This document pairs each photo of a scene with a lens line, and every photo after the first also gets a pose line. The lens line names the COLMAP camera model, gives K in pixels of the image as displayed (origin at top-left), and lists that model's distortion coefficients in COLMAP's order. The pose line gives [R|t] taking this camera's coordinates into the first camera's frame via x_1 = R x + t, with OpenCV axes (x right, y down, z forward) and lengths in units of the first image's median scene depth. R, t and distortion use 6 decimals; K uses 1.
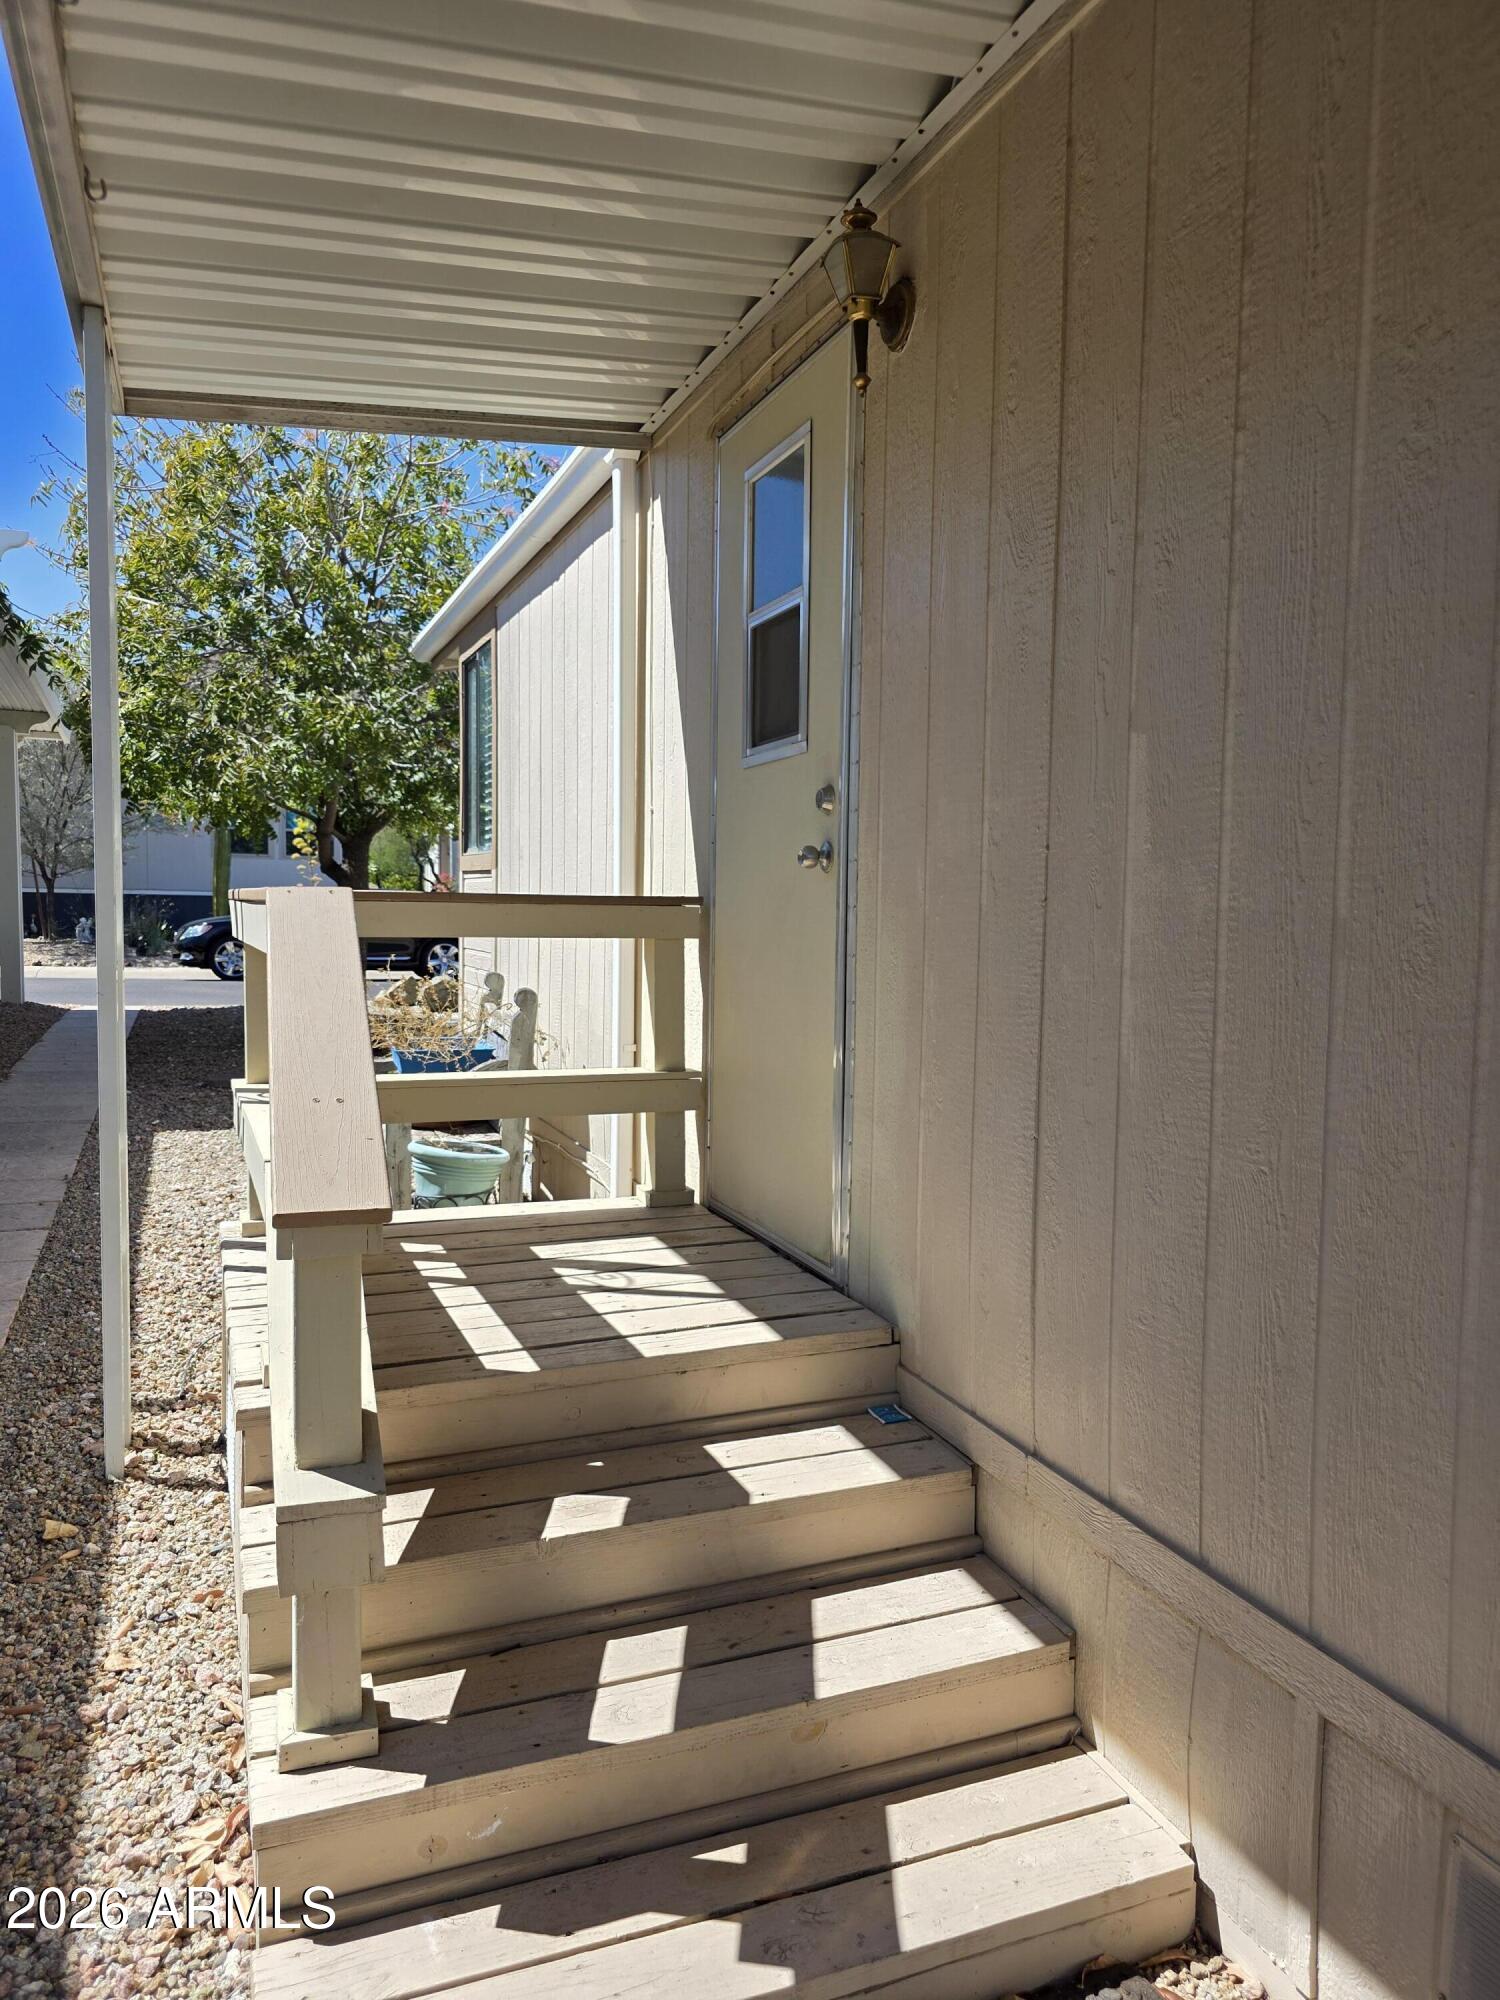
lens RADIAL K [[1365.5, 0, 745.6], [0, 1365.5, 1000.4], [0, 0, 1]] dist [0.048375, -0.049950]
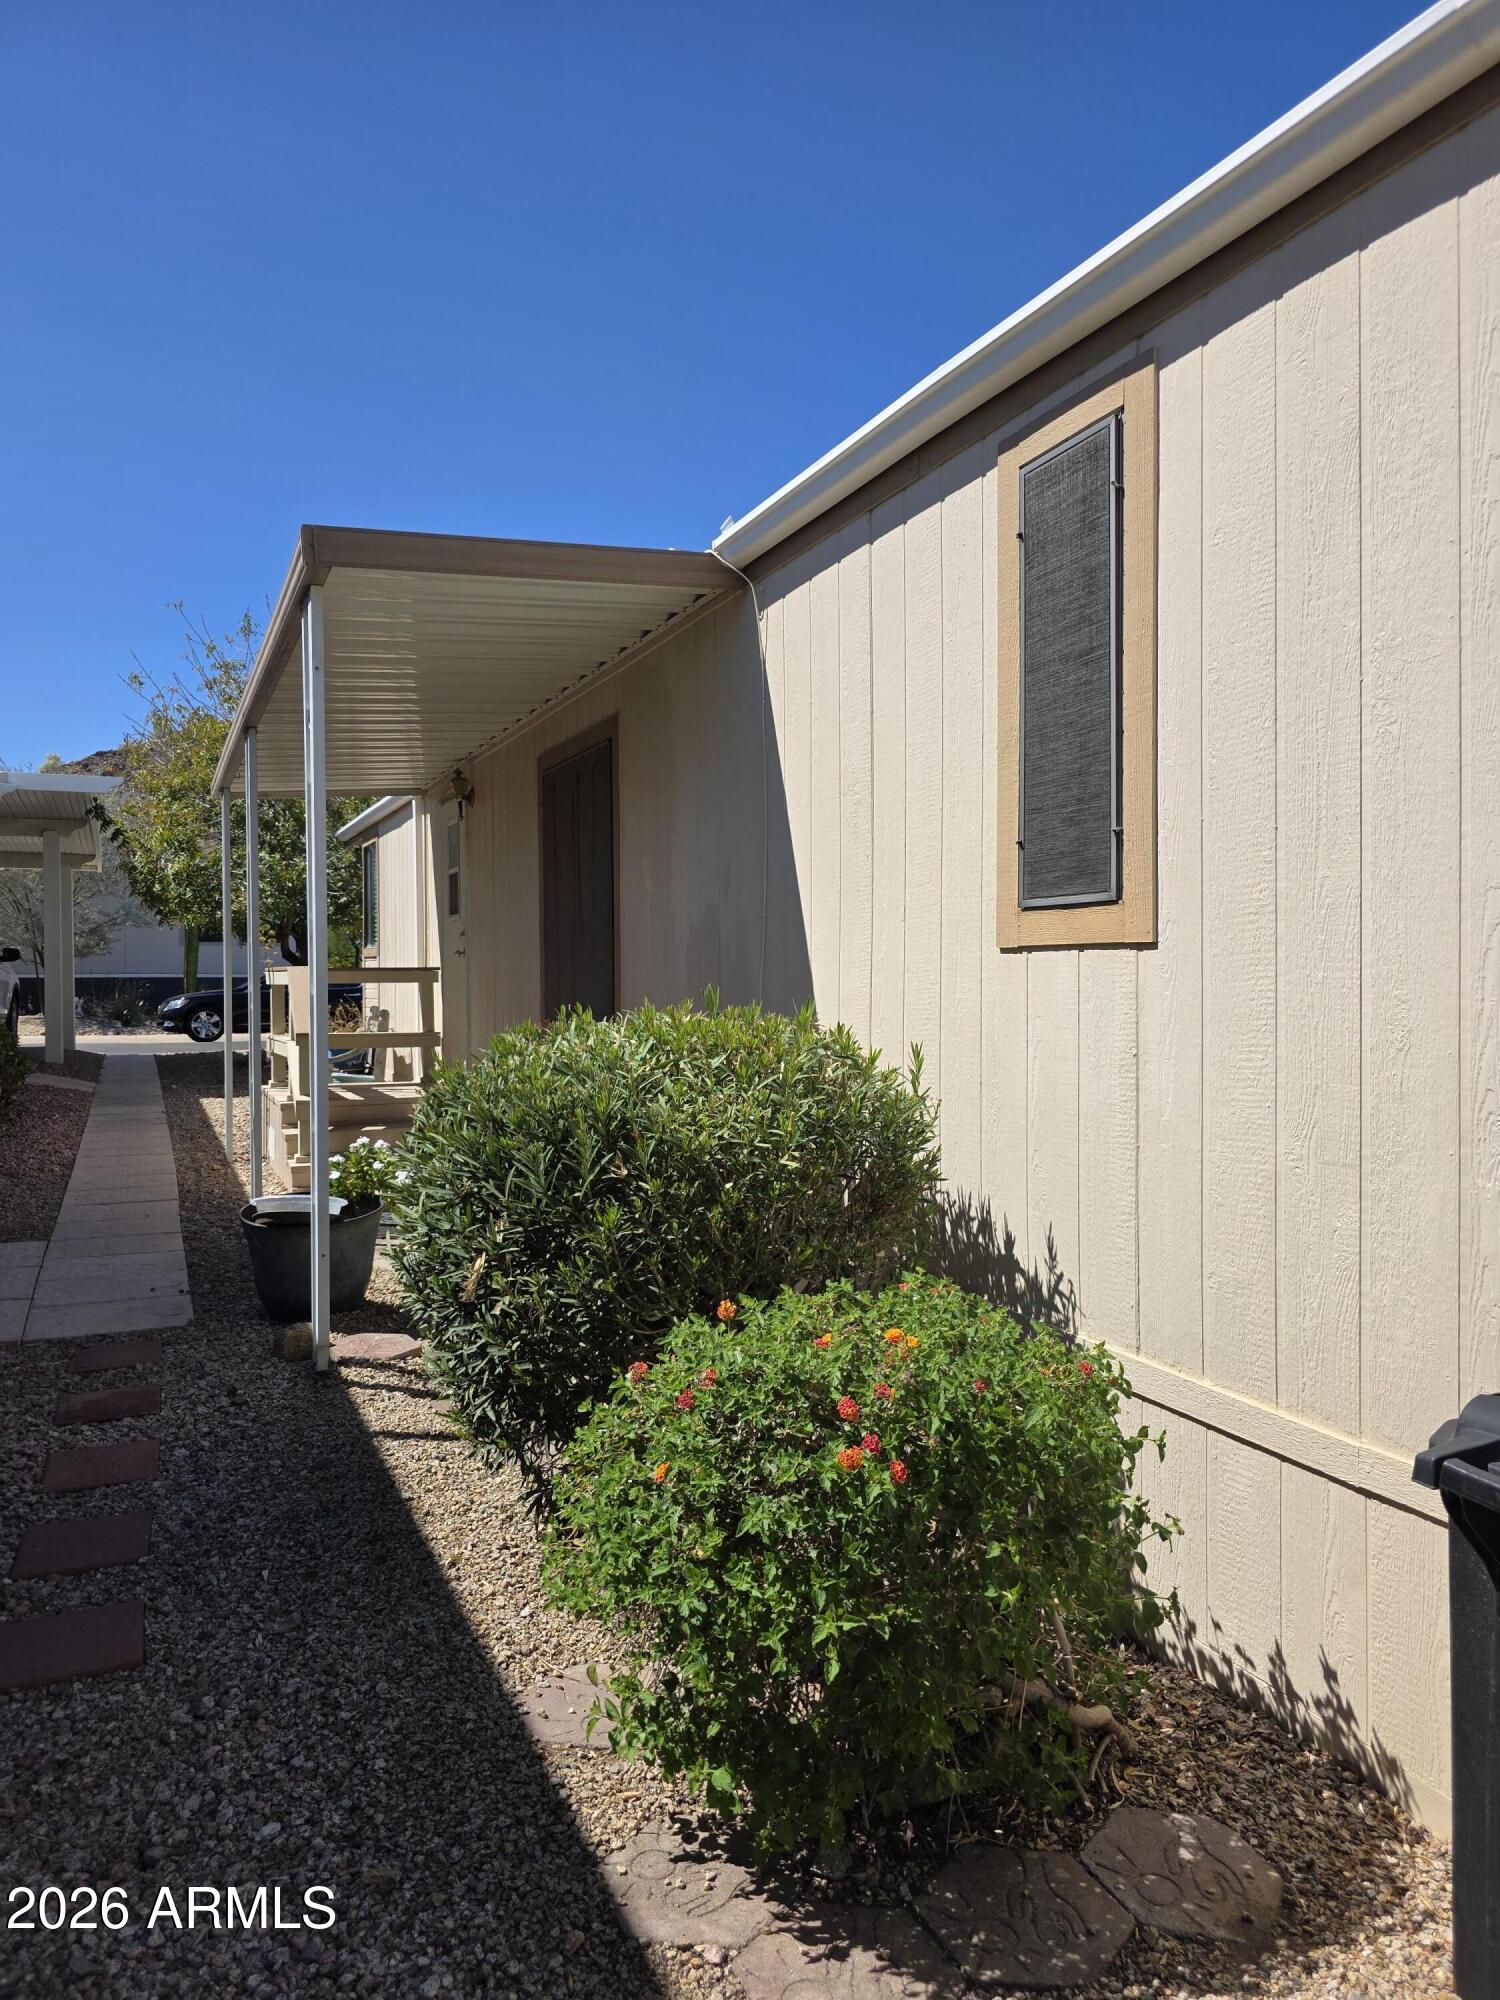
lens RADIAL K [[1365.5, 0, 755.9], [0, 1365.5, 996.6], [0, 0, 1]] dist [0.048375, -0.049950]
pose [[0.998665, -0.023543, 0.045972, 0.282265], [0.026006, 0.998216, -0.053743, 0.087603], [-0.044625, 0.054866, 0.997496, -1.049682]]
